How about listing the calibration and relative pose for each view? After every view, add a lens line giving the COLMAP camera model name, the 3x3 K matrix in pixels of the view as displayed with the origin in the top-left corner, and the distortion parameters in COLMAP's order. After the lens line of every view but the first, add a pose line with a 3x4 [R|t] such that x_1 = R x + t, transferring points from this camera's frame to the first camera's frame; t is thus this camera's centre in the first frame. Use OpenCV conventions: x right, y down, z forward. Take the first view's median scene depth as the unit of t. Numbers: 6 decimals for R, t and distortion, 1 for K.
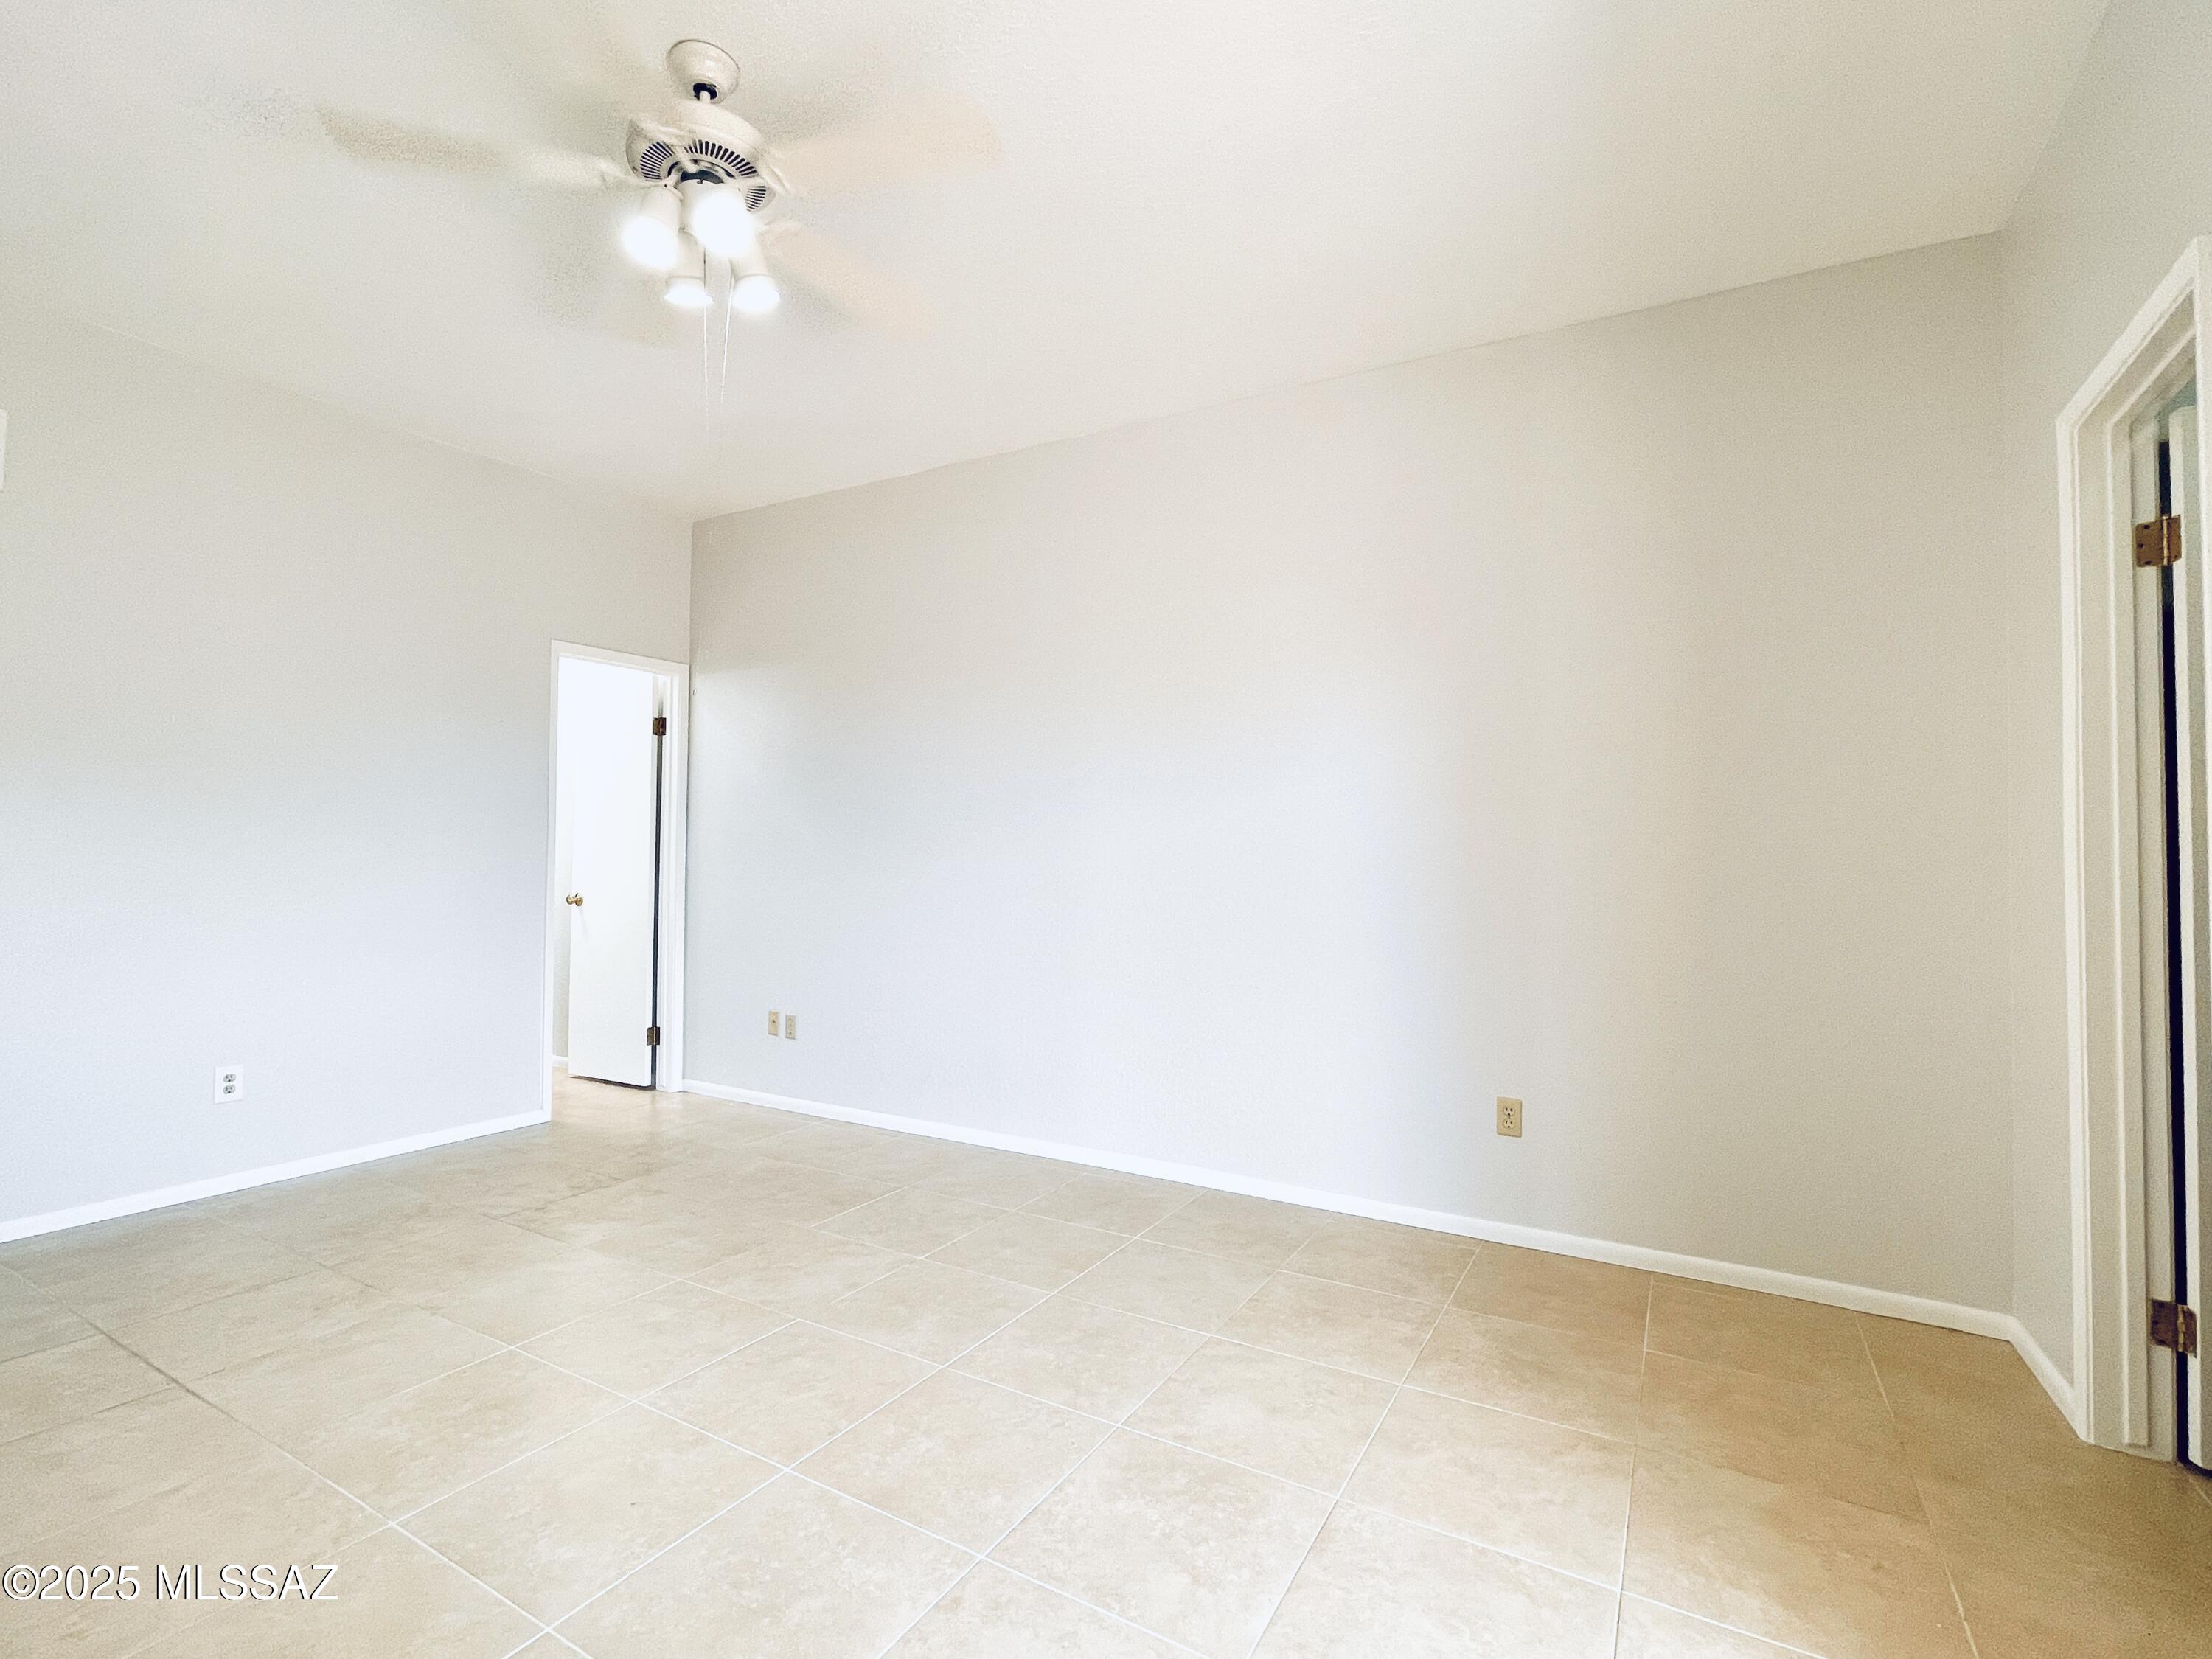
lens RADIAL K [[1014.0, 0, 1106.0], [0, 1014.0, 829.5], [0, 0, 1]] dist [-0.001436, 0.000435]
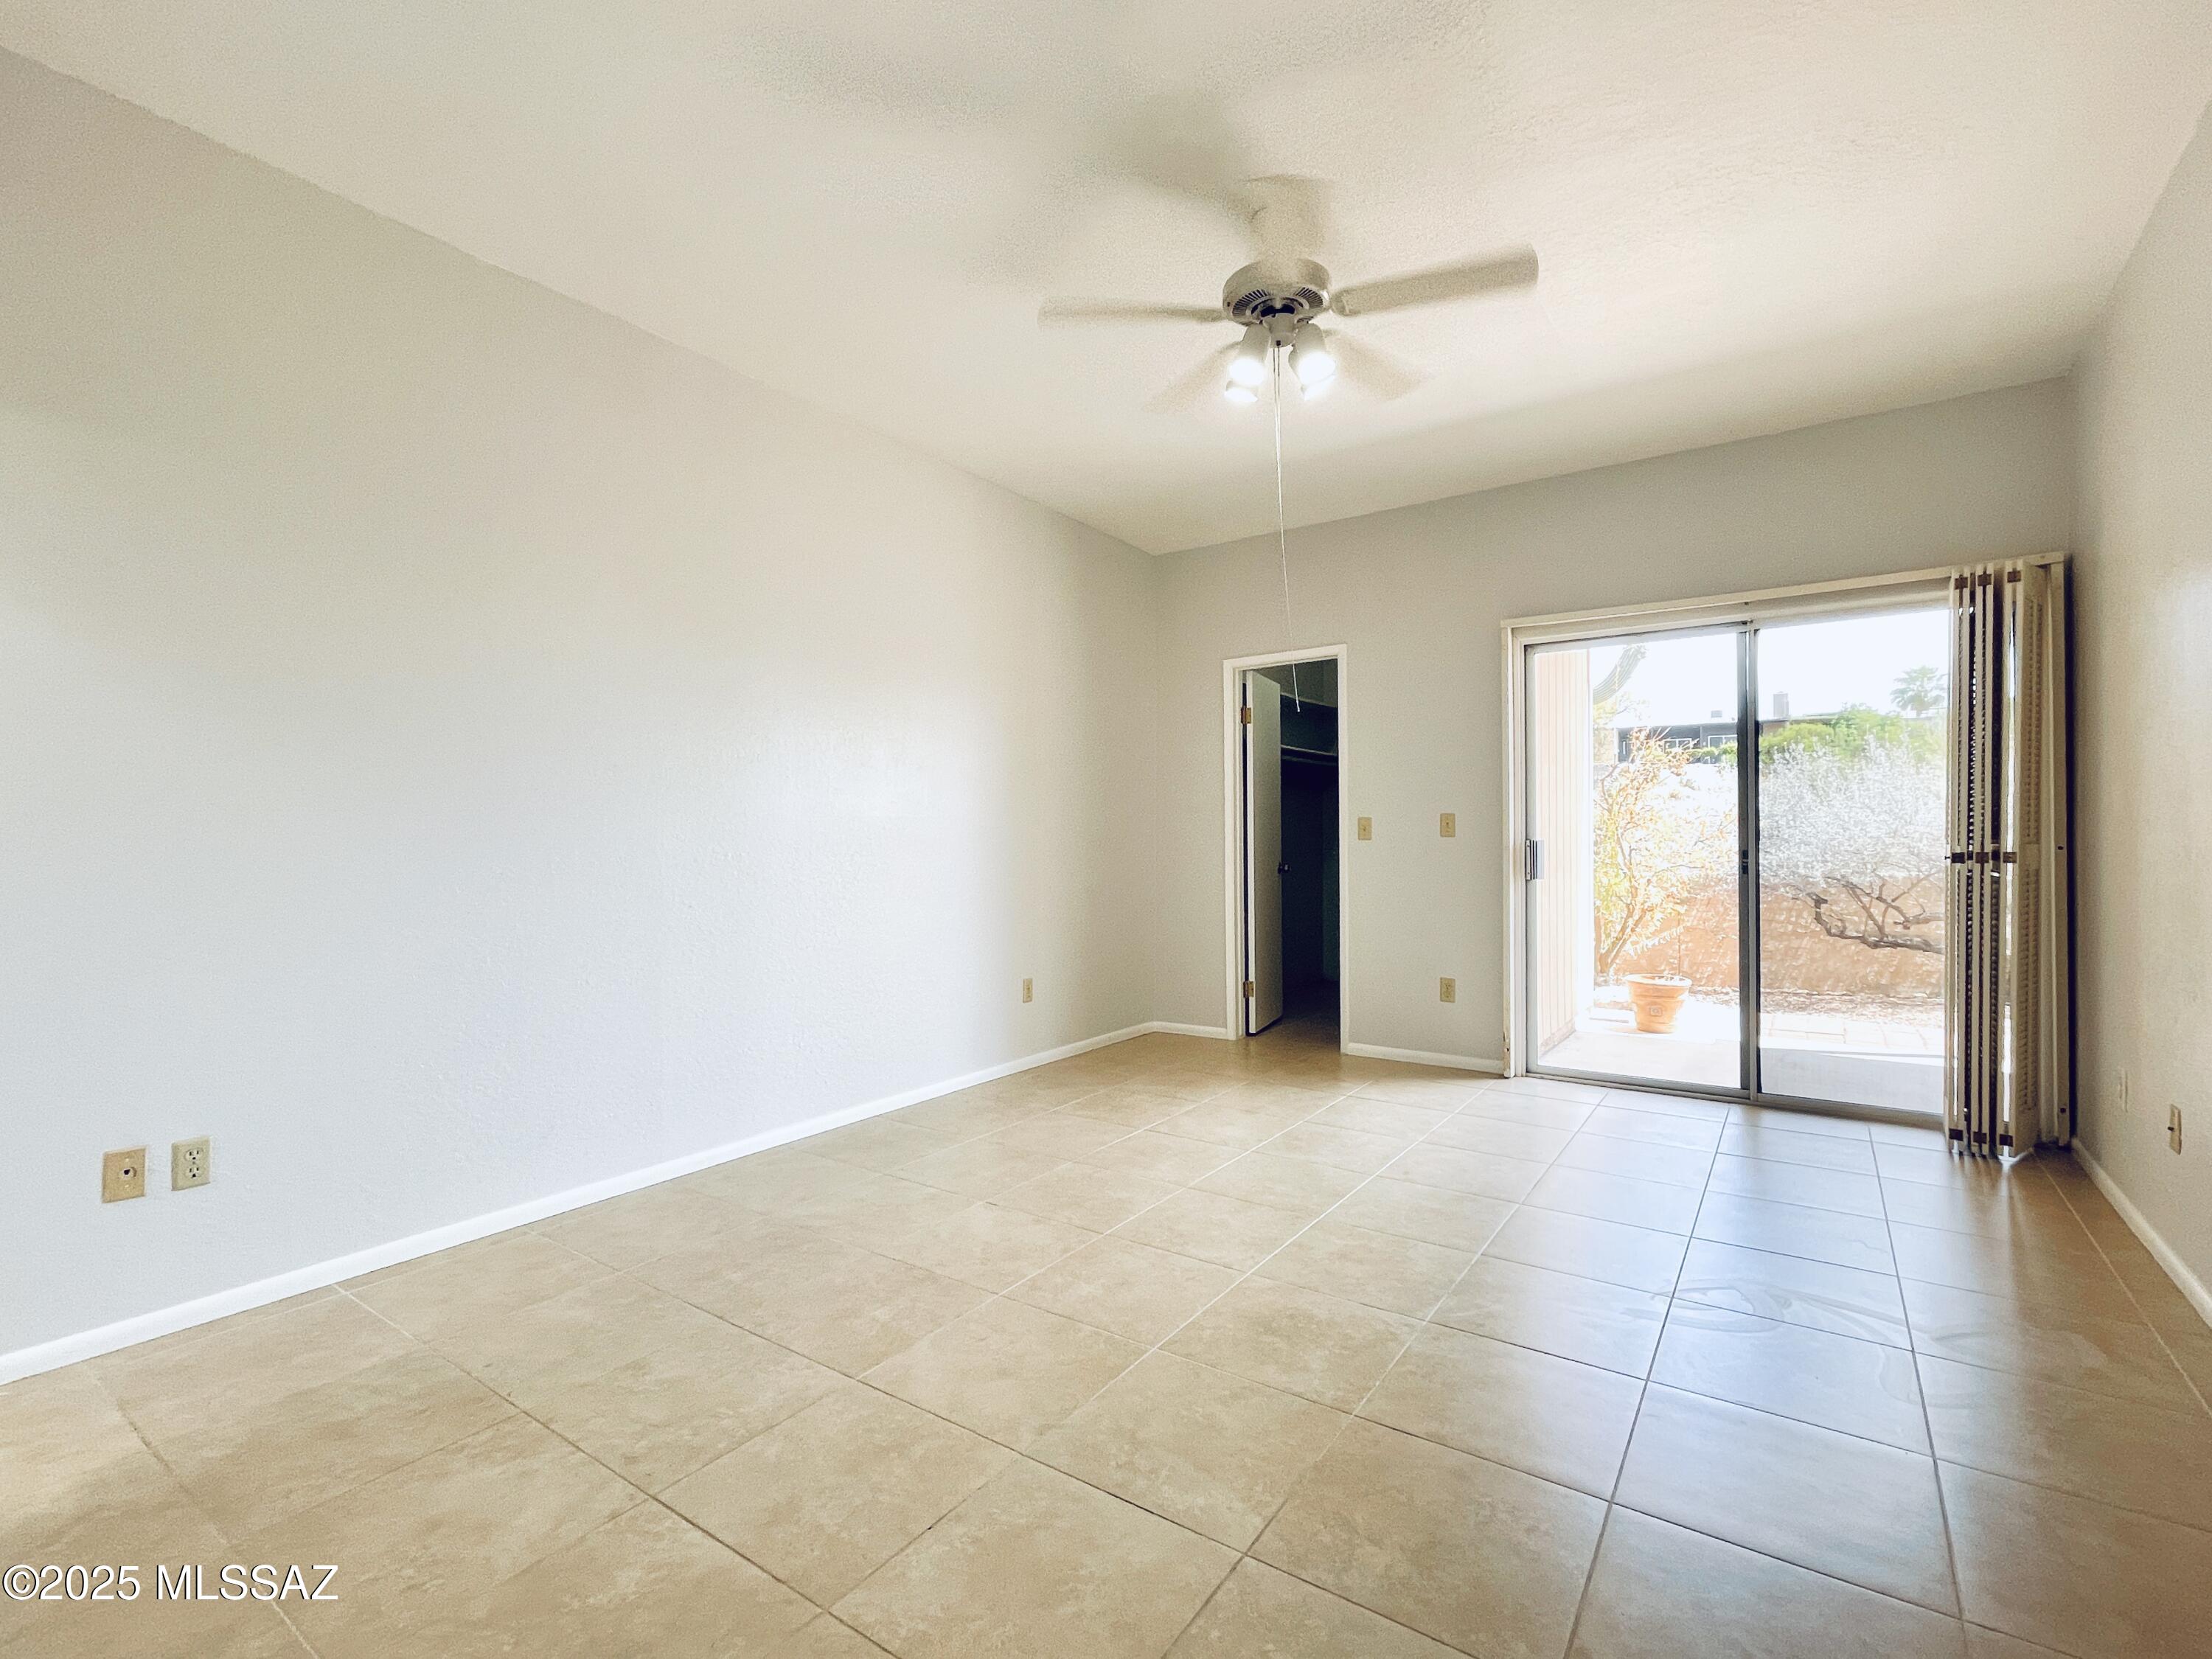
lens RADIAL K [[1014.0, 0, 1106.0], [0, 1014.0, 829.5], [0, 0, 1]] dist [-0.001436, 0.000435]
pose [[0.078857, -0.006356, 0.996866, -1.178723], [-0.025197, 0.999647, 0.008367, 0.014153], [-0.996567, -0.025778, 0.078669, 0.754561]]
